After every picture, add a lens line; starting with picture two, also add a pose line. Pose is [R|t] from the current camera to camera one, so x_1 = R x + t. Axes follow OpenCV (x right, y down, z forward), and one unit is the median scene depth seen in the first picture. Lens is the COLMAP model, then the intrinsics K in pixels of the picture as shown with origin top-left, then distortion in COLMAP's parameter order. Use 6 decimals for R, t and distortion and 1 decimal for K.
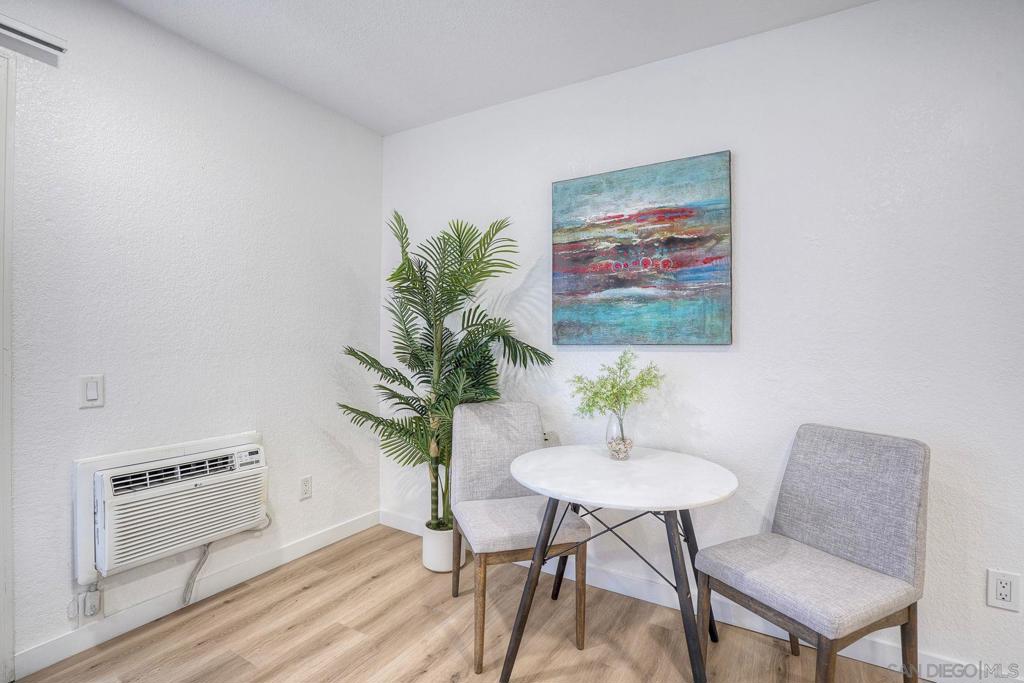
lens RADIAL K [[475.9, 0, 509.4], [0, 475.9, 343.0], [0, 0, 1]] dist [-0.046576, 0.014958]
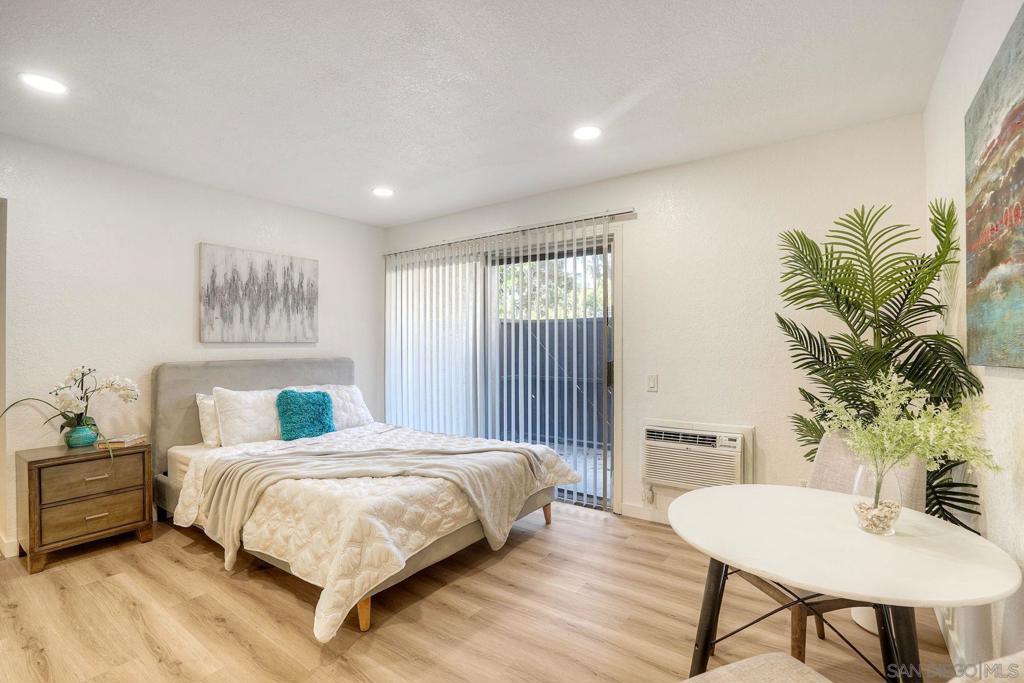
lens RADIAL K [[475.9, 0, 504.4], [0, 475.9, 346.6], [0, 0, 1]] dist [-0.046576, 0.014958]
pose [[-0.083596, -0.013889, -0.996403, 0.815564], [-0.007604, 0.999883, -0.013300, -0.008581], [0.996471, 0.006464, -0.083692, 0.444325]]
